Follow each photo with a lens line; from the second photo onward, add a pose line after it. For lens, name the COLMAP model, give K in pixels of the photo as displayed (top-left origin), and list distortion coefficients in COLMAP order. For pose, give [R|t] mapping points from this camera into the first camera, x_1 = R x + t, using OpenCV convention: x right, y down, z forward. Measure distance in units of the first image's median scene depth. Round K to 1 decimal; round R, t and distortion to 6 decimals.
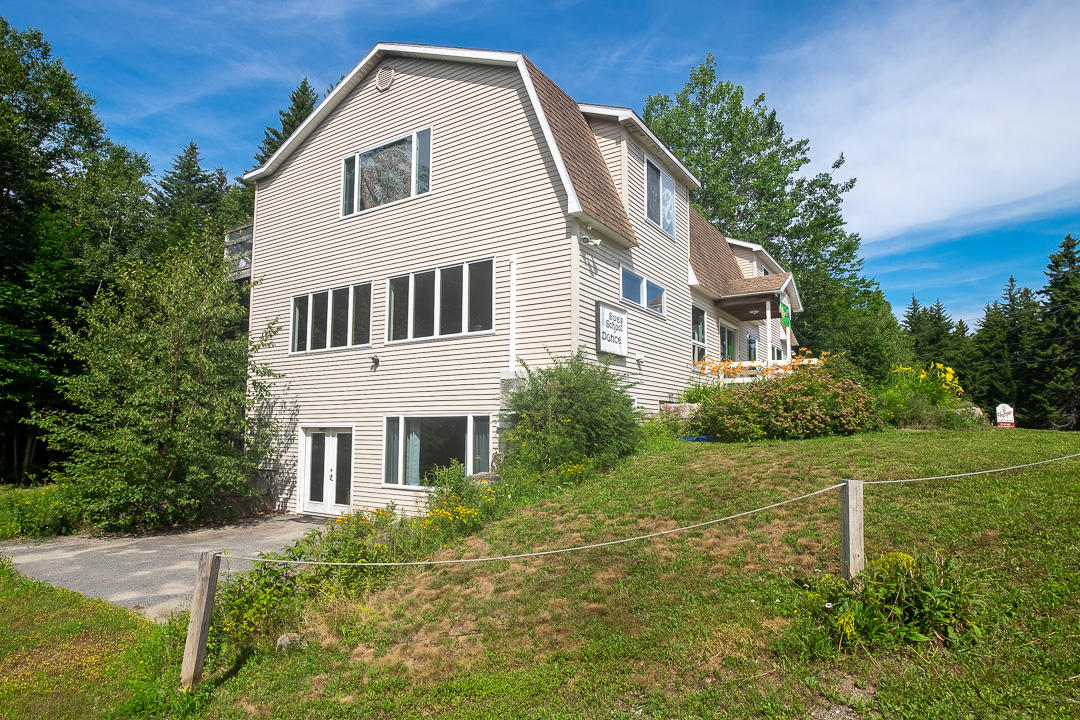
lens RADIAL K [[602.0, 0, 542.0], [0, 602.0, 371.7], [0, 0, 1]] dist [0.006171, 0.001671]
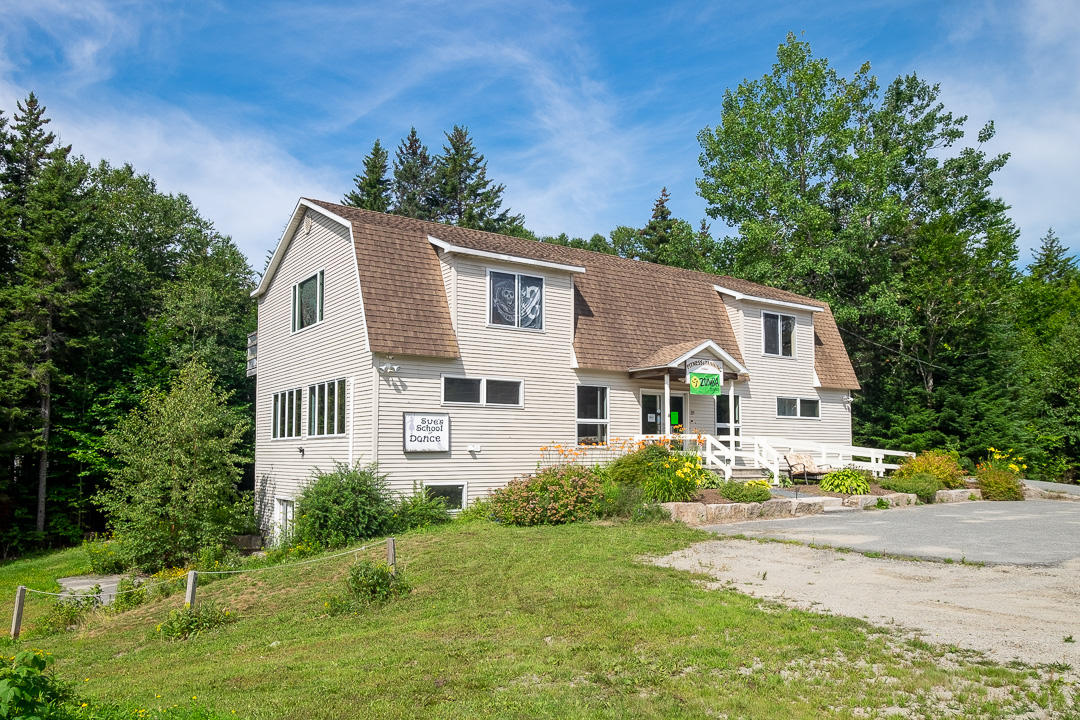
lens RADIAL K [[772.3, 0, 540.0], [0, 772.3, 360.0], [0, 0, 1]] dist [-0.003658, -0.000434]
pose [[0.931060, -0.051298, -0.361243, 0.771796], [0.043992, 0.998627, -0.028426, -0.135751], [0.362205, 0.010574, 0.932039, -0.341429]]
